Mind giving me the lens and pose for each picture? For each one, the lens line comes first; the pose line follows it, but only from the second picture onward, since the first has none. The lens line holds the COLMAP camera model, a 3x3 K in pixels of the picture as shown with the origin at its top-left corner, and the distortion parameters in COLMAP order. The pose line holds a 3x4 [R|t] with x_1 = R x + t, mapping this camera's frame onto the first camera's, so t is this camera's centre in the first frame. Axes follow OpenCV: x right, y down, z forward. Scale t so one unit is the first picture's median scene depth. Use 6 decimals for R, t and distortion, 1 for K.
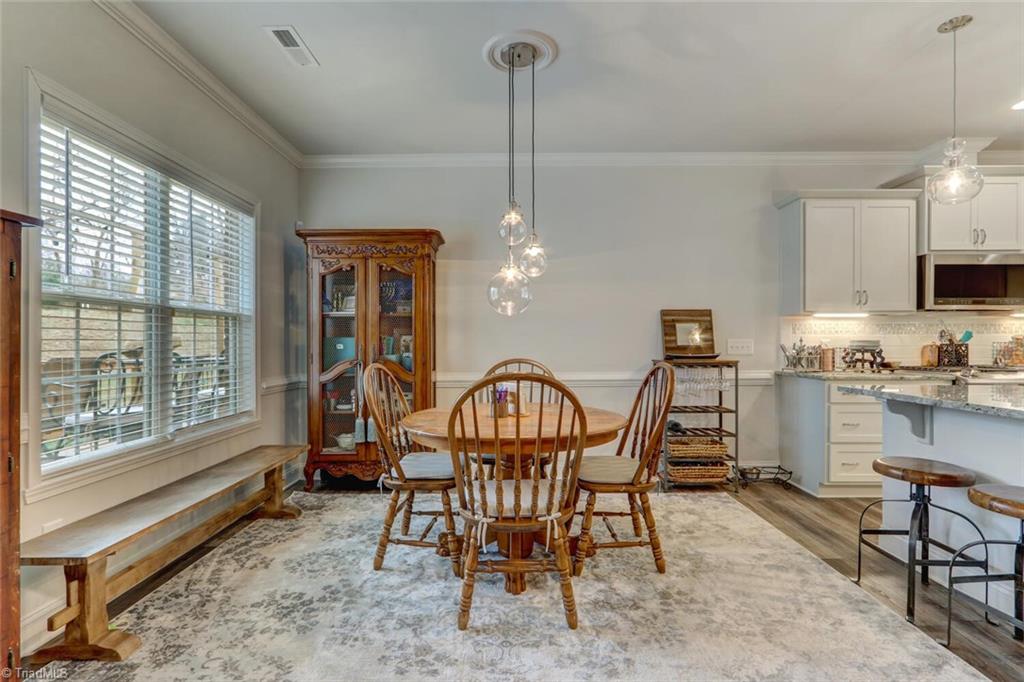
lens RADIAL K [[483.2, 0, 506.6], [0, 483.2, 352.3], [0, 0, 1]] dist [-0.000351, -0.000236]
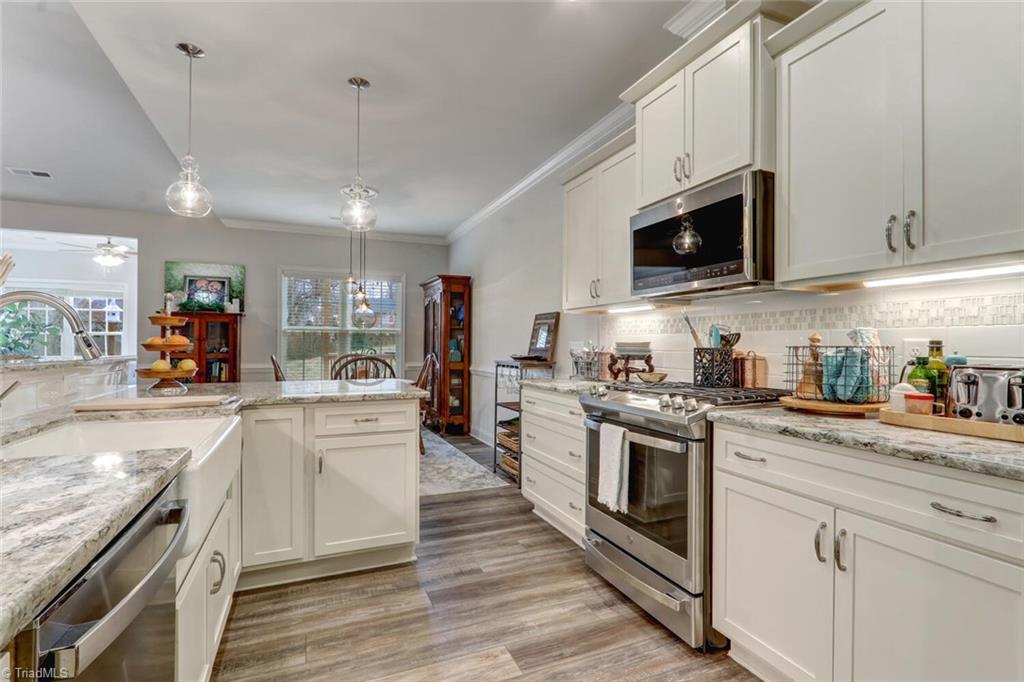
lens RADIAL K [[483.2, 0, 506.6], [0, 483.2, 352.3], [0, 0, 1]] dist [-0.000351, -0.000236]
pose [[0.403787, 0.005188, -0.914838, 1.348623], [-0.008397, 0.999963, 0.001965, -0.011222], [0.914814, 0.006889, 0.403816, 0.528926]]
